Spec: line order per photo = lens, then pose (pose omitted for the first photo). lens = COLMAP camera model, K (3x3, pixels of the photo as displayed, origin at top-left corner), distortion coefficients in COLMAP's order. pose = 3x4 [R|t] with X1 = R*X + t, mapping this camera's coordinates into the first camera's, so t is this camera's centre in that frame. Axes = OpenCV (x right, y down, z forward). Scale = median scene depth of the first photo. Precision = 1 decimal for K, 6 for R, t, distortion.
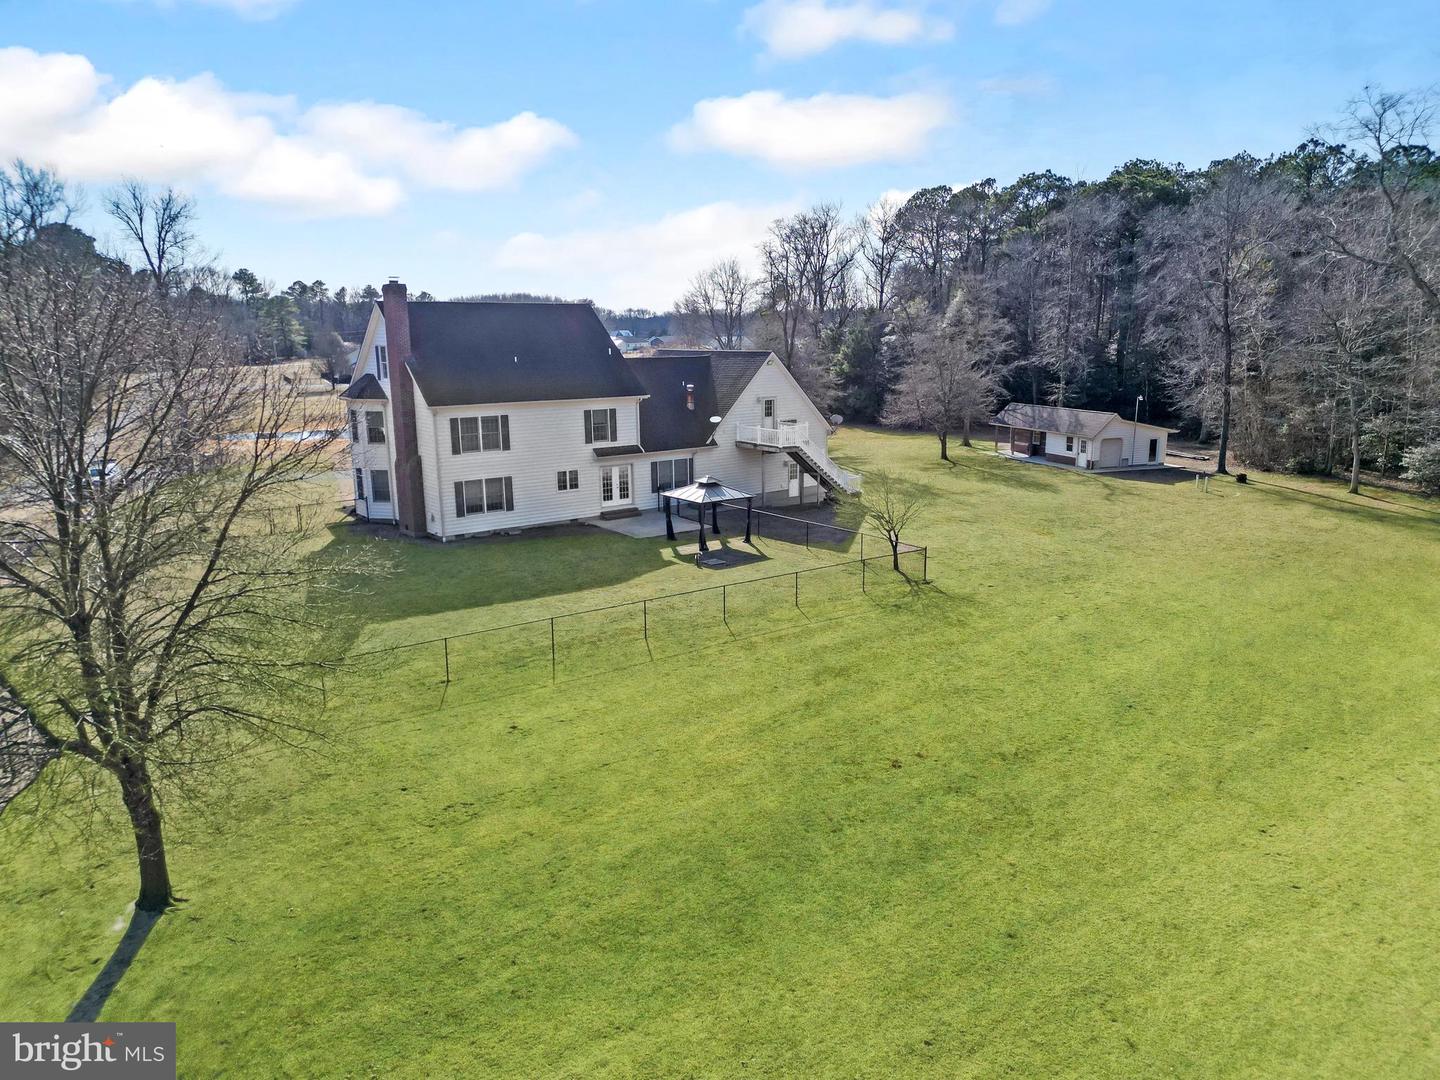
lens RADIAL K [[1009.9, 0, 721.2], [0, 1009.9, 540.1], [0, 0, 1]] dist [0.040368, -0.009212]
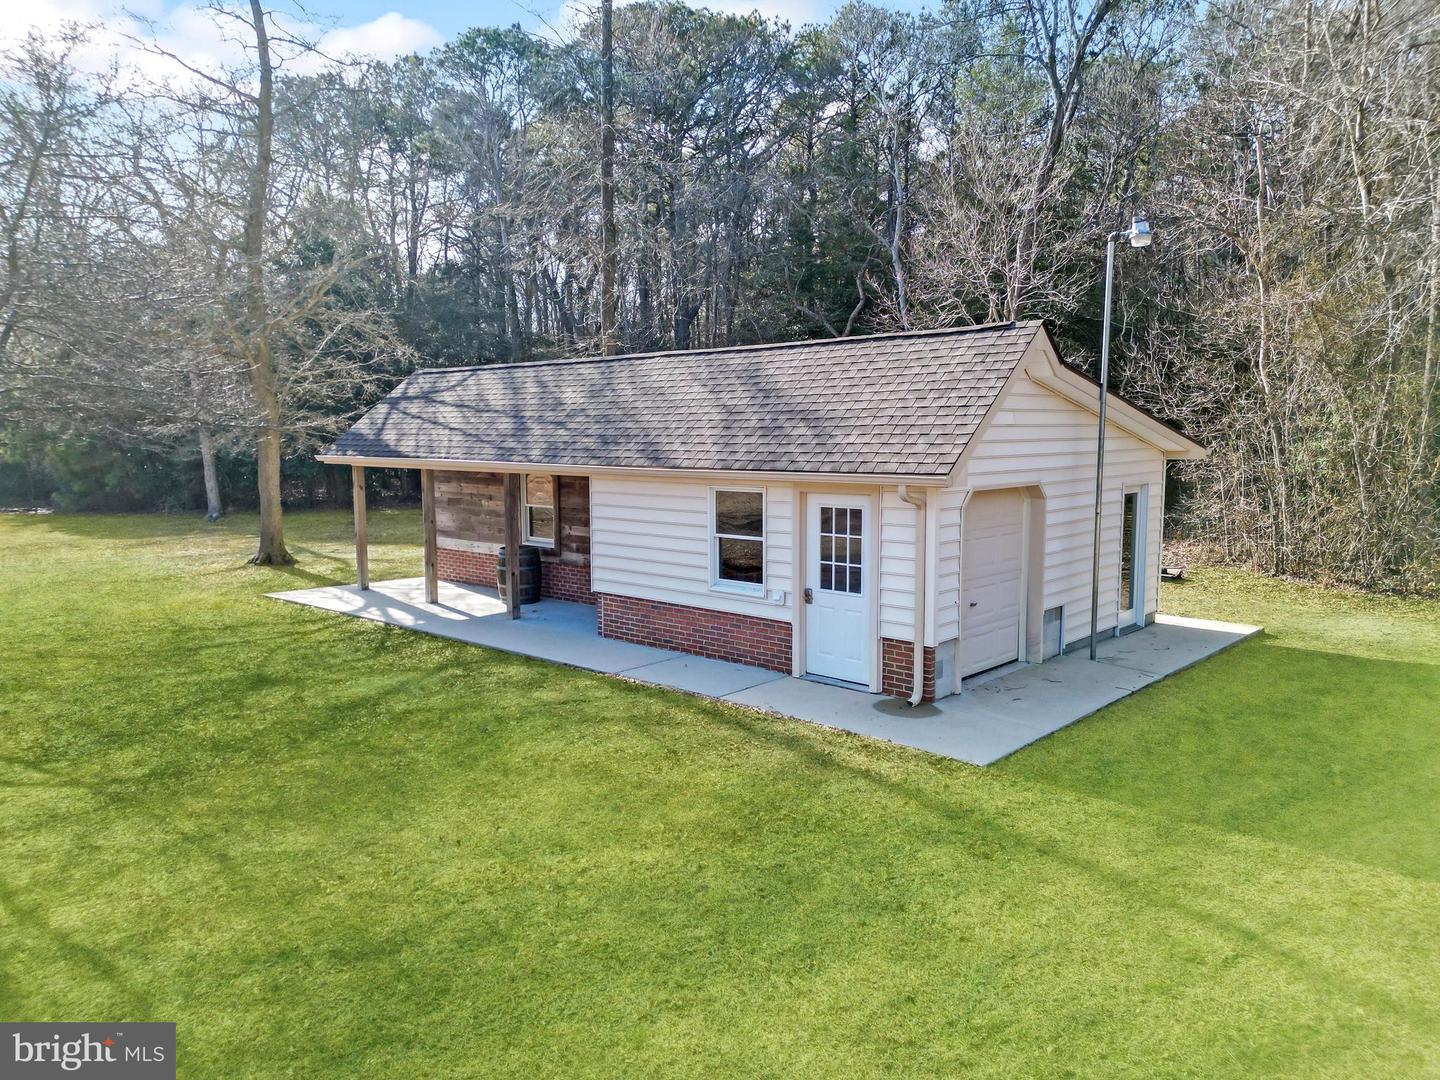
lens RADIAL K [[1009.9, 0, 720.3], [0, 1009.9, 538.7], [0, 0, 1]] dist [0.040368, -0.009212]
pose [[0.879165, -0.054661, 0.473372, 0.256522], [0.093805, 0.993813, -0.059461, -0.083272], [-0.467193, 0.096681, 0.878854, 0.837523]]
